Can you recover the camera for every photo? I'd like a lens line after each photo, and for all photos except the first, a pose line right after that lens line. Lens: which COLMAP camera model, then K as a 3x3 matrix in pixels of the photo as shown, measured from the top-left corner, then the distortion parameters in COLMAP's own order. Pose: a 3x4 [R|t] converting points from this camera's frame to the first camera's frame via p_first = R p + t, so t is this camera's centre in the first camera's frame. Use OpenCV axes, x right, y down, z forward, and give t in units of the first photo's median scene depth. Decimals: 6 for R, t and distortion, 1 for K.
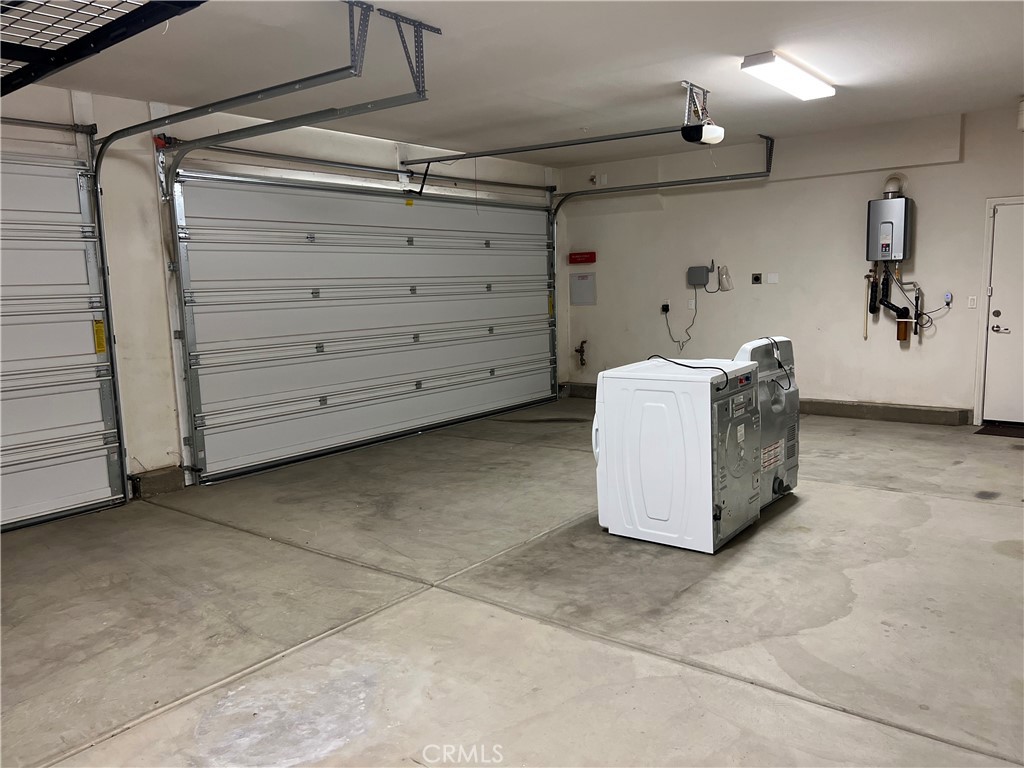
lens RADIAL K [[772.1, 0, 517.7], [0, 772.1, 382.8], [0, 0, 1]] dist [0.049592, -0.044621]
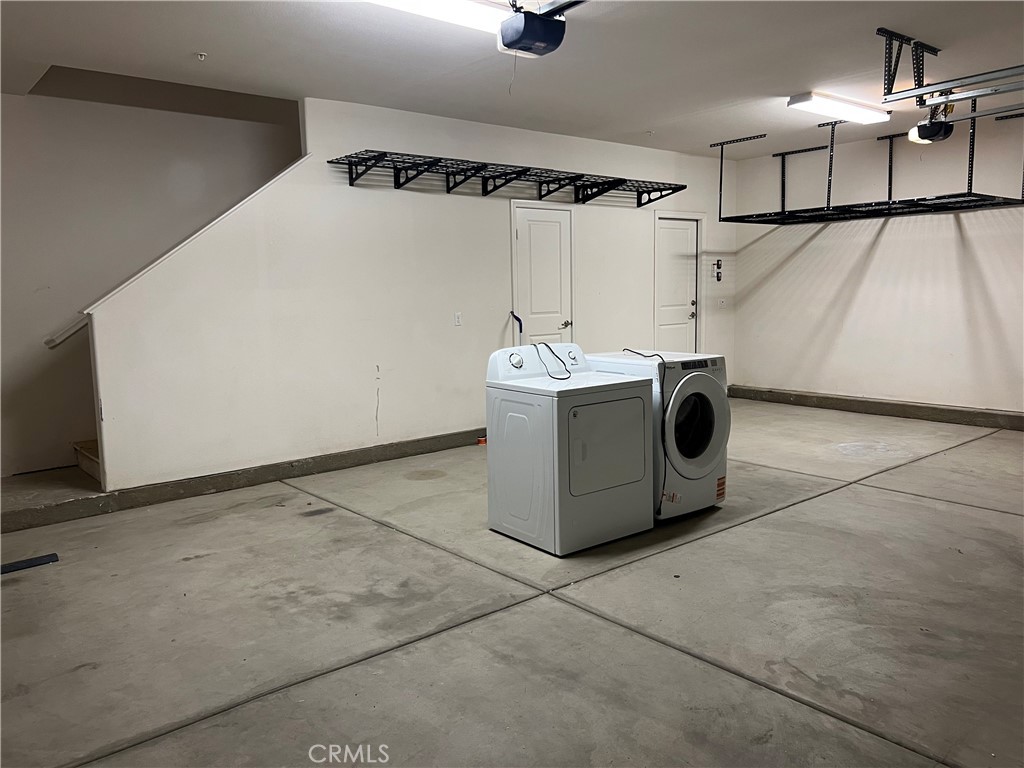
lens RADIAL K [[772.1, 0, 517.2], [0, 772.1, 383.3], [0, 0, 1]] dist [0.049592, -0.044621]
pose [[-0.979398, 0.026359, 0.200211, 0.143783], [0.076414, 0.966098, 0.246609, -0.221876], [-0.186923, 0.256828, -0.948208, 1.734588]]
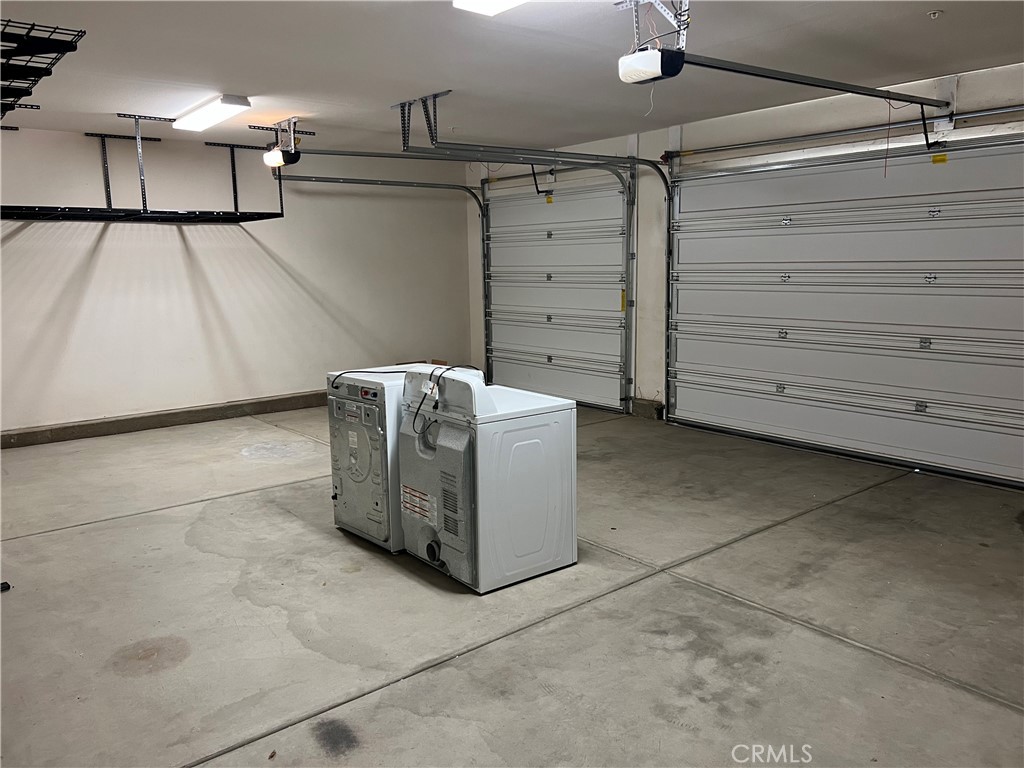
lens RADIAL K [[772.1, 0, 519.5], [0, 772.1, 383.4], [0, 0, 1]] dist [0.049592, -0.044621]
pose [[-0.205041, 0.187550, -0.960616, 0.977509], [-0.106941, 0.971300, 0.212462, -0.201688], [0.972893, 0.146293, -0.179100, 1.113501]]
